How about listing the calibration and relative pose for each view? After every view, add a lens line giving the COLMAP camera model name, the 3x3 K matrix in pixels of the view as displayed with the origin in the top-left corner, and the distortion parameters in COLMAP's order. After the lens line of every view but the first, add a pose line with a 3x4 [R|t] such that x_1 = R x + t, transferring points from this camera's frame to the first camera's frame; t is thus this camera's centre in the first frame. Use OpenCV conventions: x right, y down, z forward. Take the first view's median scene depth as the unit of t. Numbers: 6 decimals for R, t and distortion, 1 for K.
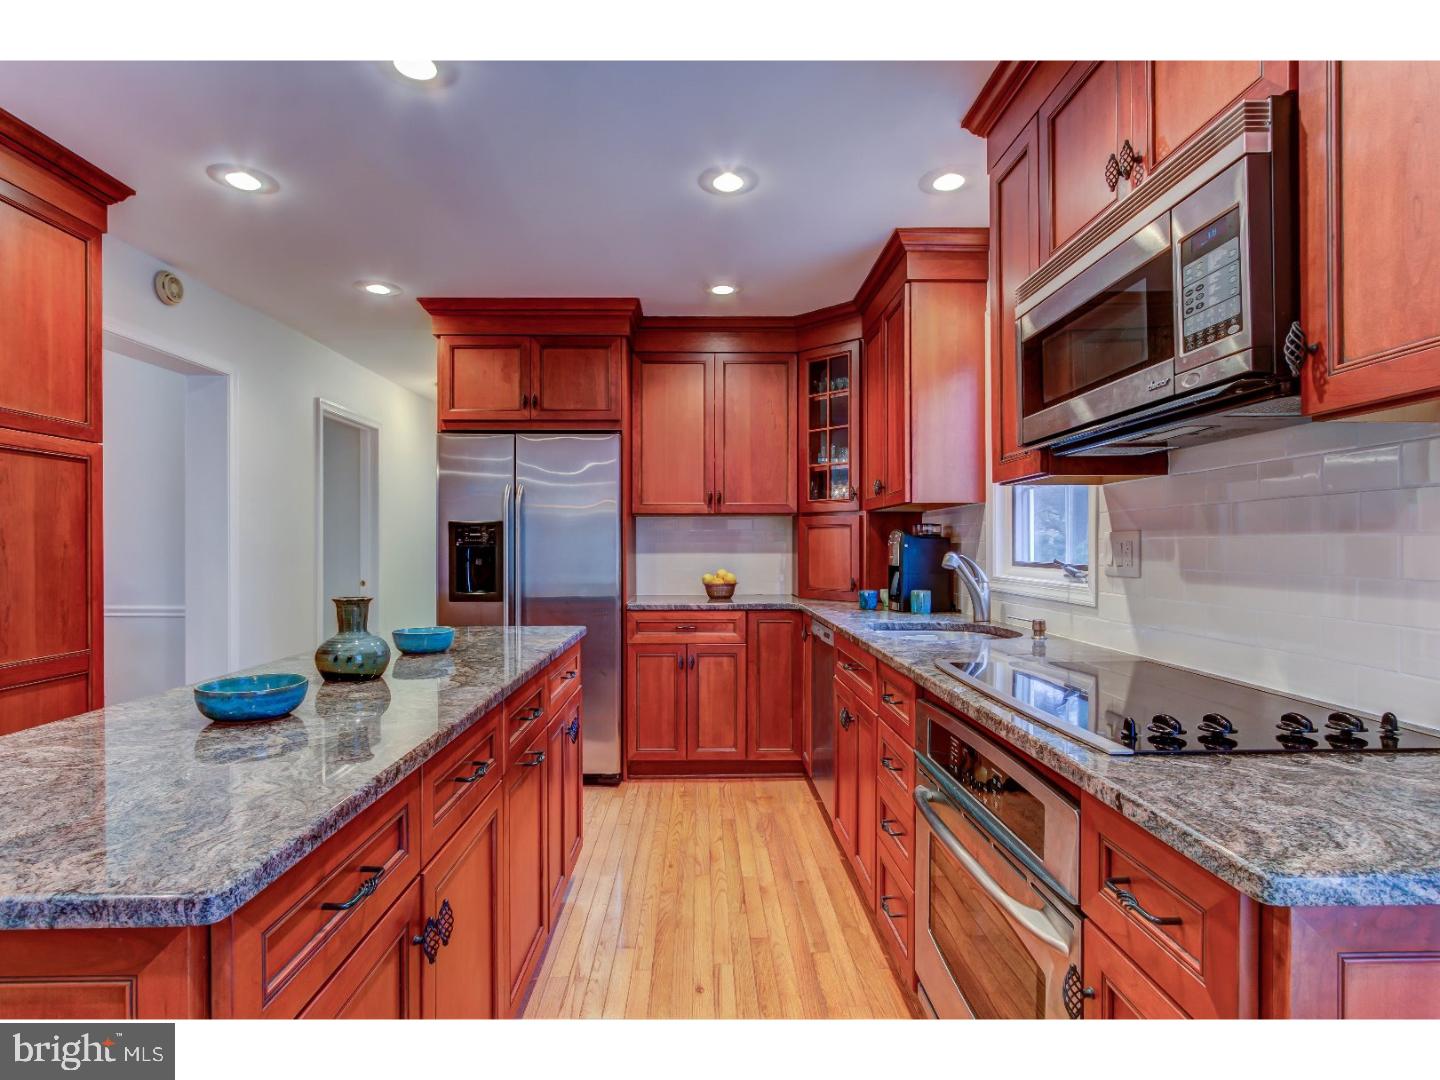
lens RADIAL K [[694.3, 0, 737.3], [0, 694.3, 546.0], [0, 0, 1]] dist [-0.013115, 0.003417]
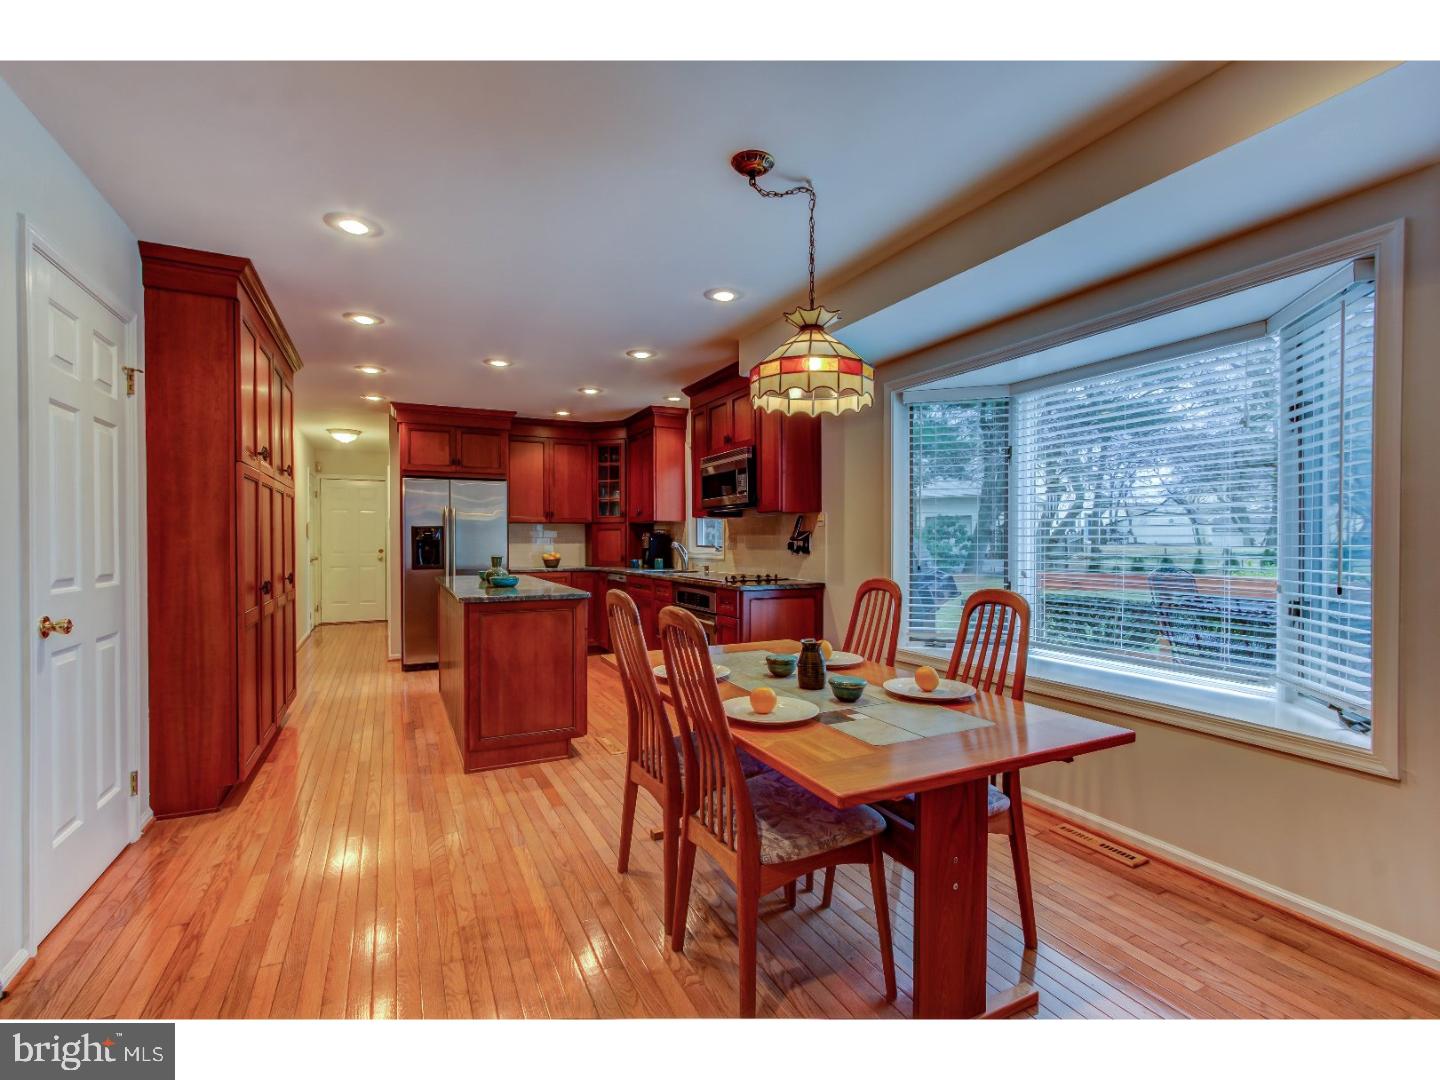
lens RADIAL K [[661.2, 0, 716.0], [0, 661.2, 545.4], [0, 0, 1]] dist [-0.008163, 0.004718]
pose [[0.908635, -0.004690, 0.417565, -0.416180], [0.002023, 0.999975, 0.006830, 0.005149], [-0.417587, -0.005361, 0.908621, -0.930922]]
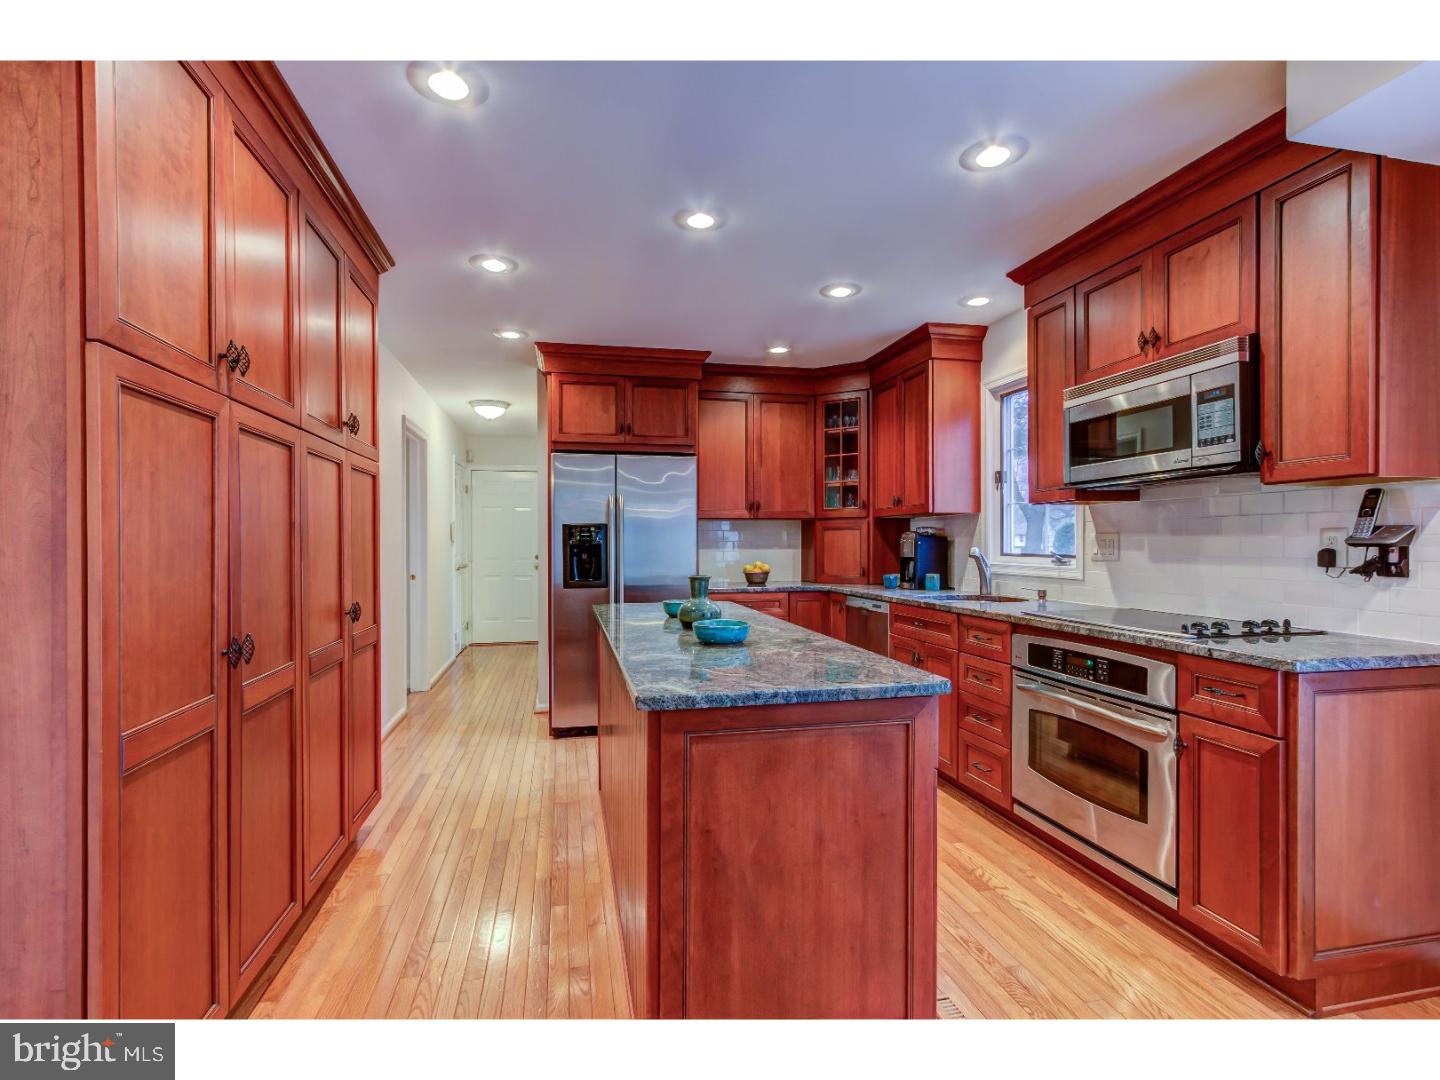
lens RADIAL K [[661.2, 0, 712.6], [0, 661.2, 545.1], [0, 0, 1]] dist [-0.008163, 0.004718]
pose [[0.981905, -0.002451, 0.189359, -0.379657], [0.002101, 0.999996, 0.002046, 0.000946], [-0.189363, -0.001611, 0.981906, -0.215260]]
